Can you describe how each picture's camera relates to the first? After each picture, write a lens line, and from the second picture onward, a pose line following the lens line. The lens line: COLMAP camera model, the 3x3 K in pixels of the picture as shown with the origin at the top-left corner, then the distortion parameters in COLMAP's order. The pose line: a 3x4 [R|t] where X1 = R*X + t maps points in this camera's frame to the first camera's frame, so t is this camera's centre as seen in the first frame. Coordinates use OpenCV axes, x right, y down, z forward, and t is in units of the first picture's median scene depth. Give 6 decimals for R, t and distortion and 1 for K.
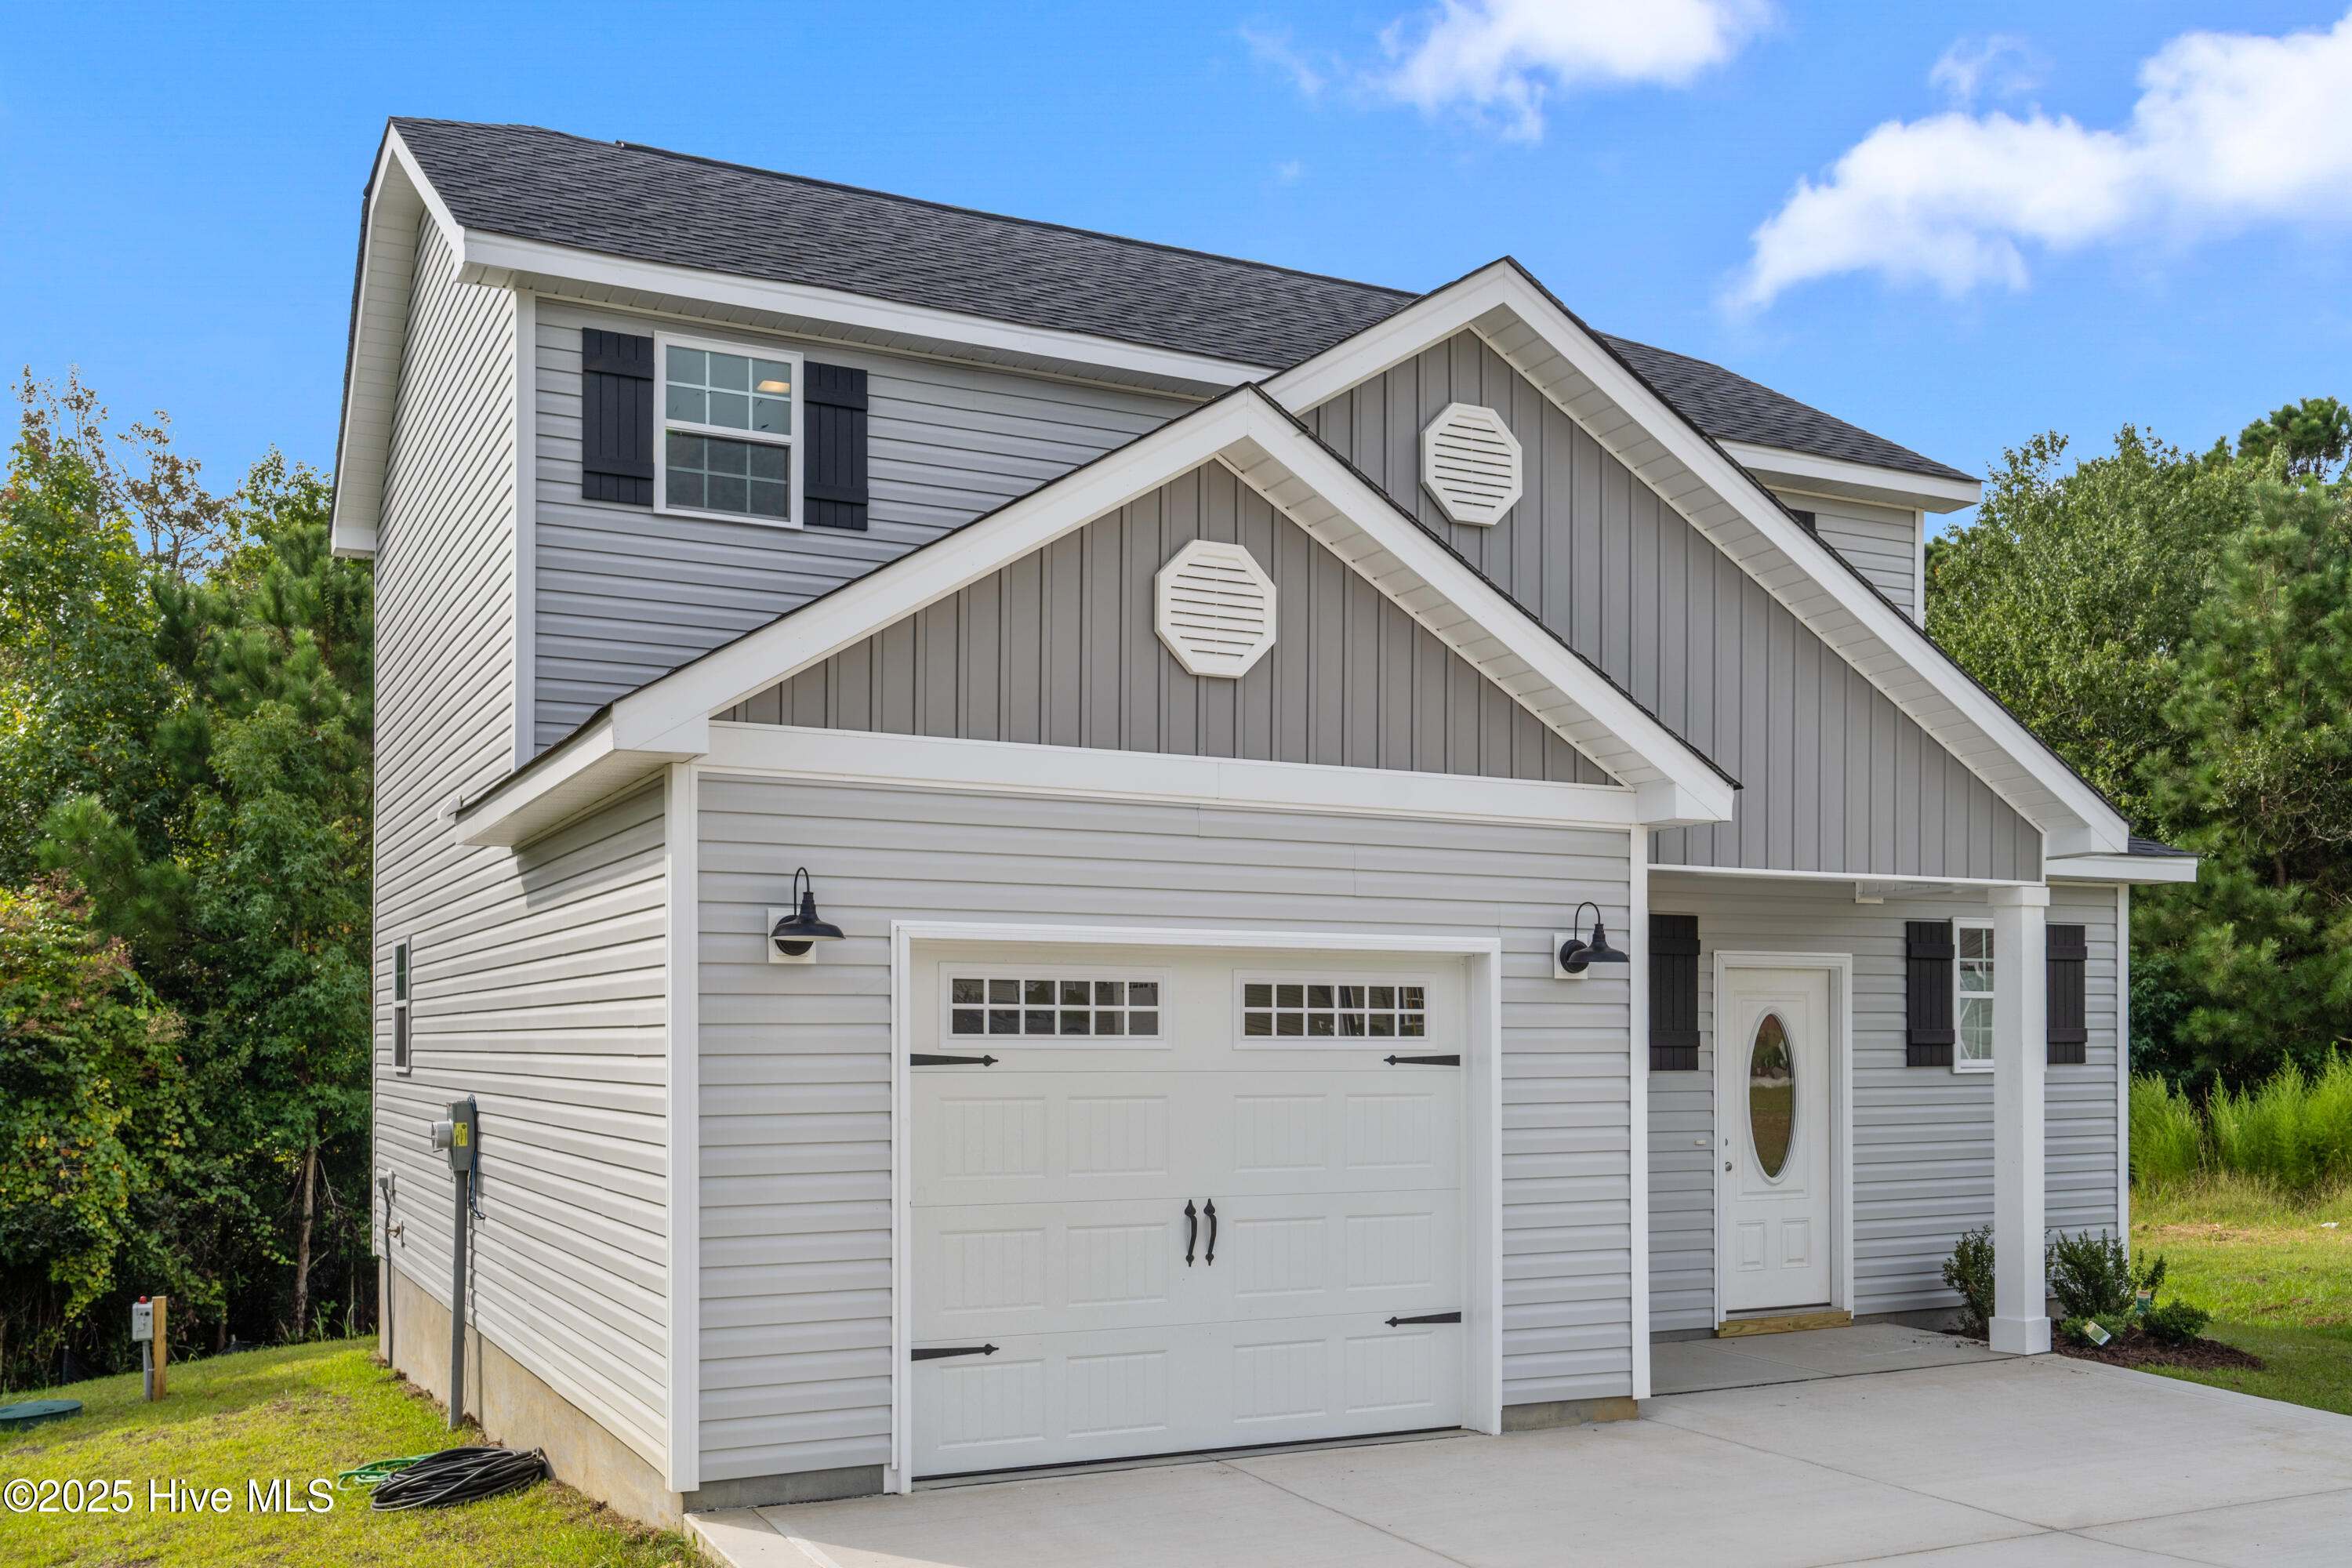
lens RADIAL K [[2066.8, 0, 1176.0], [0, 2066.8, 784.0], [0, 0, 1]] dist [0.002288, -0.004309]
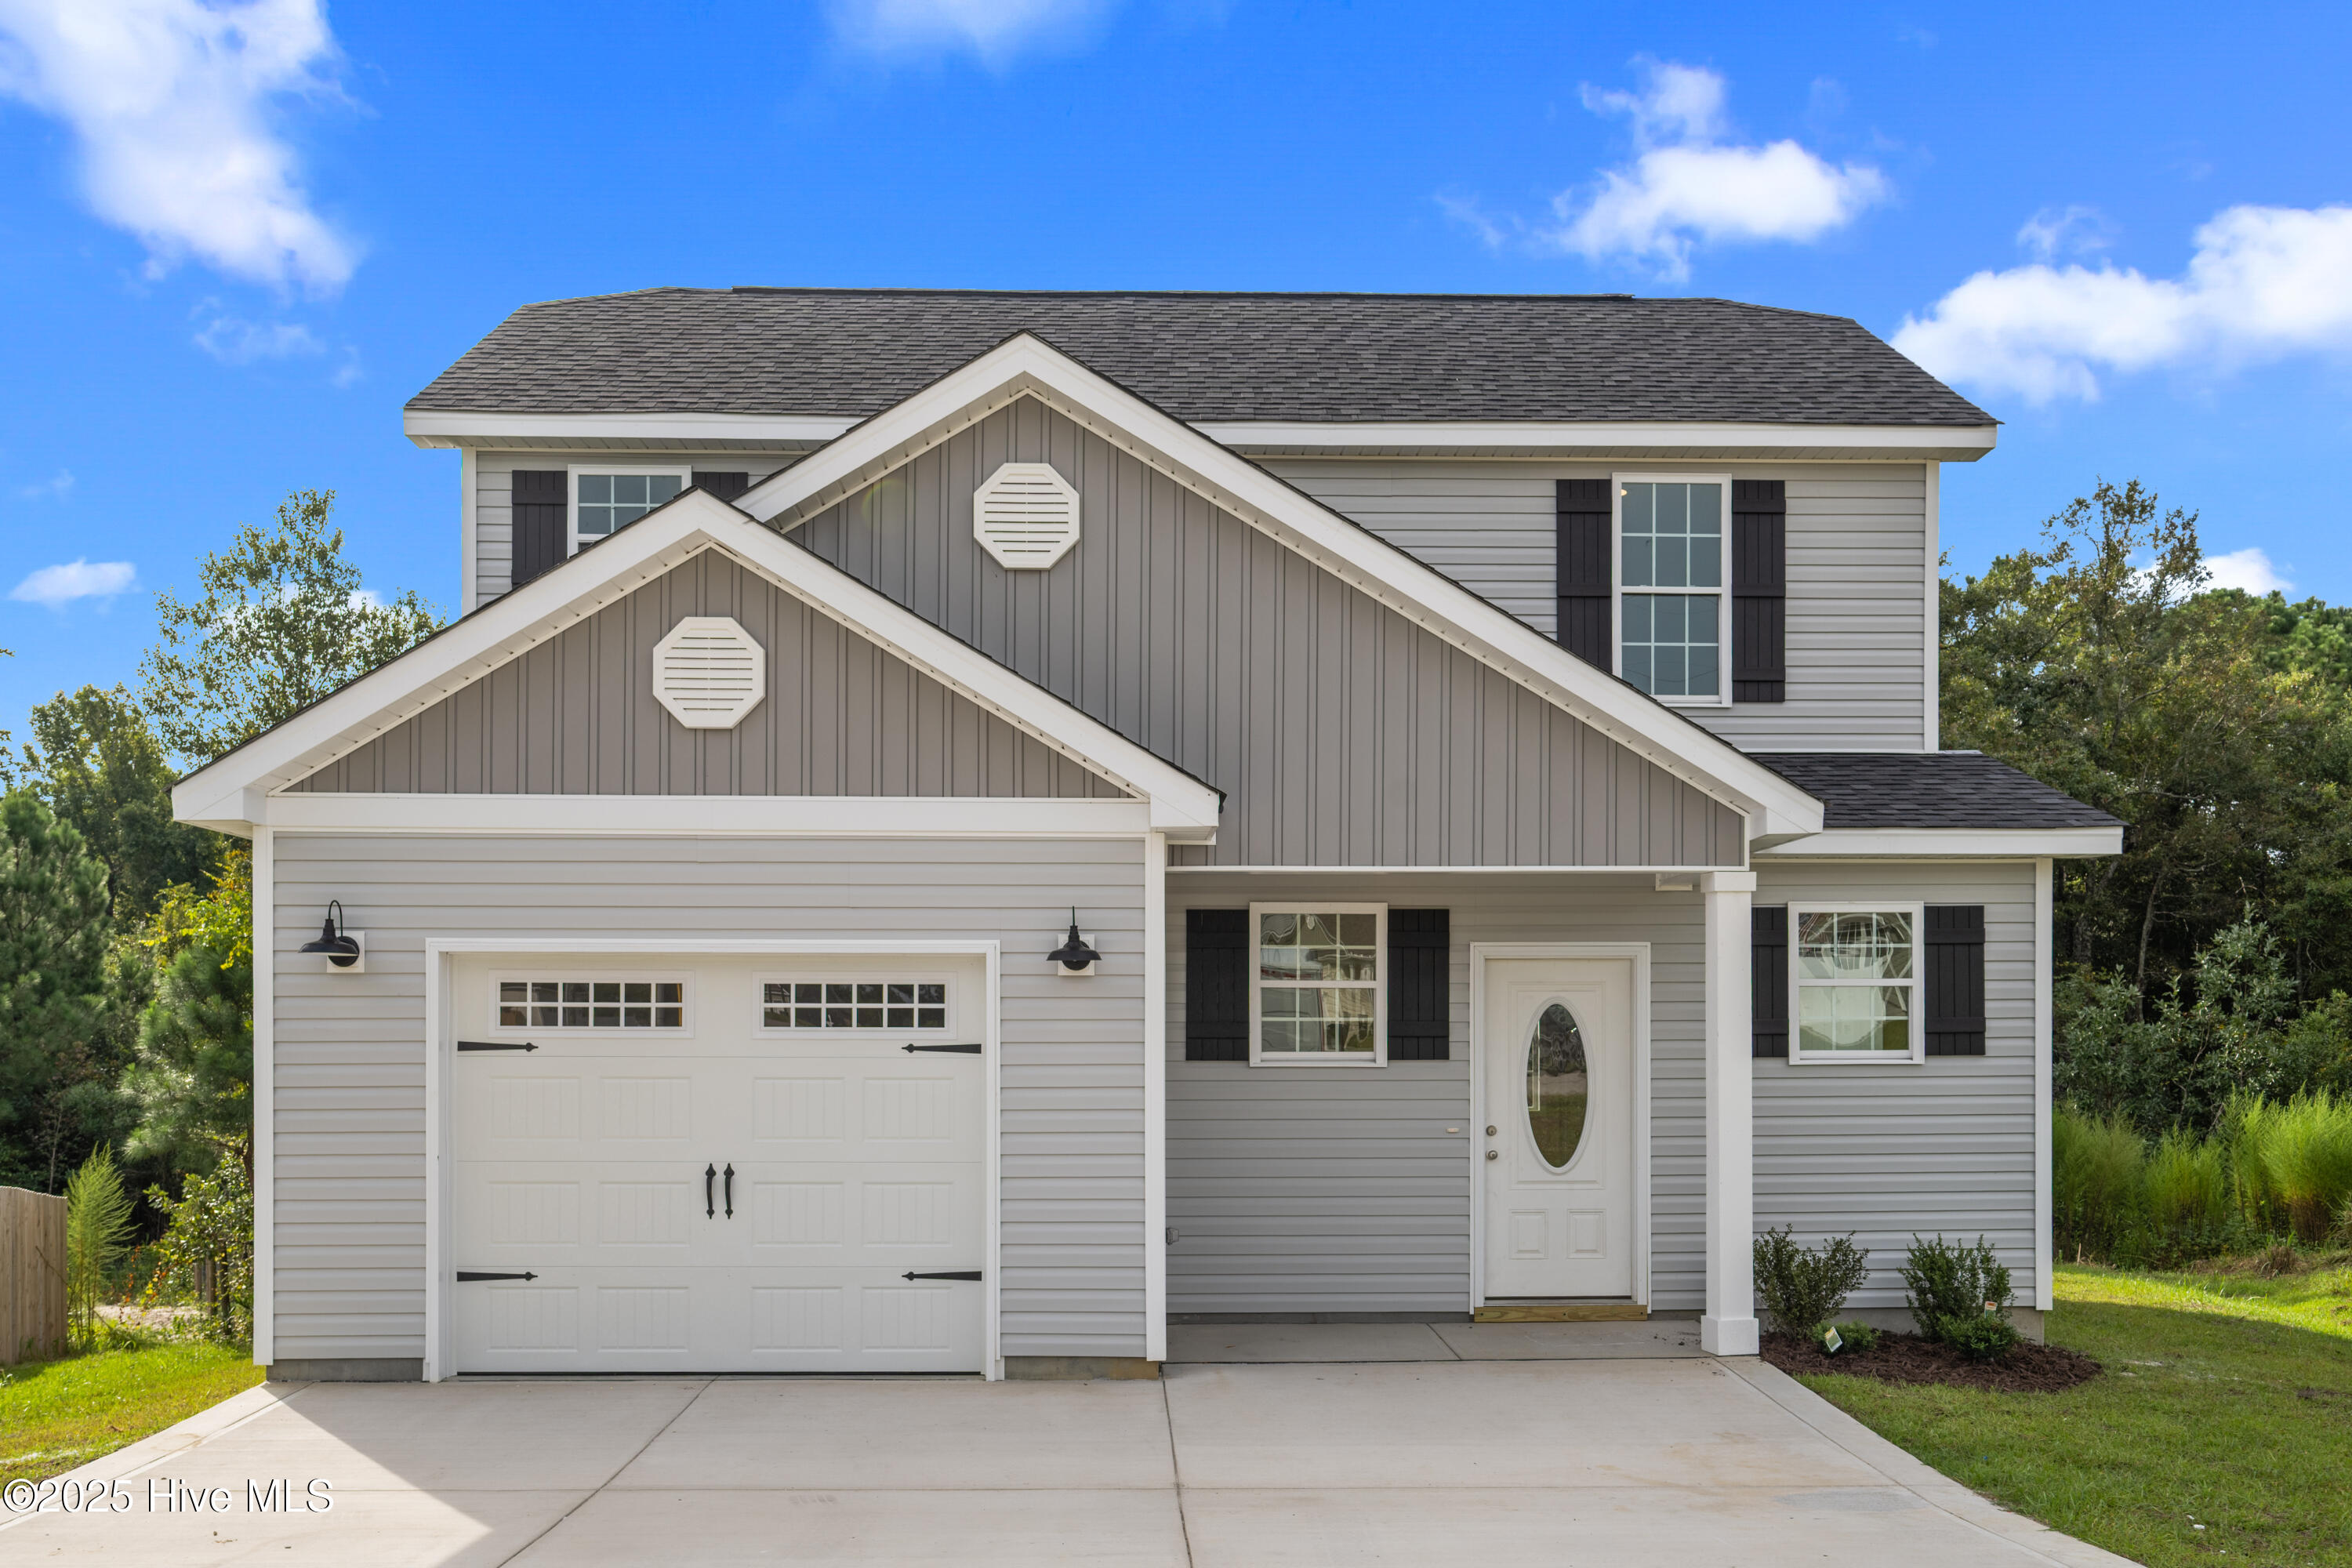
lens RADIAL K [[2044.6, 0, 1175.9], [0, 2044.6, 760.7], [0, 0, 1]] dist [-0.002687, -0.003235]
pose [[0.907703, -0.054500, -0.416060, 0.719134], [0.051759, 0.998500, -0.017874, 0.001877], [0.416410, -0.005310, 0.909161, 0.028984]]
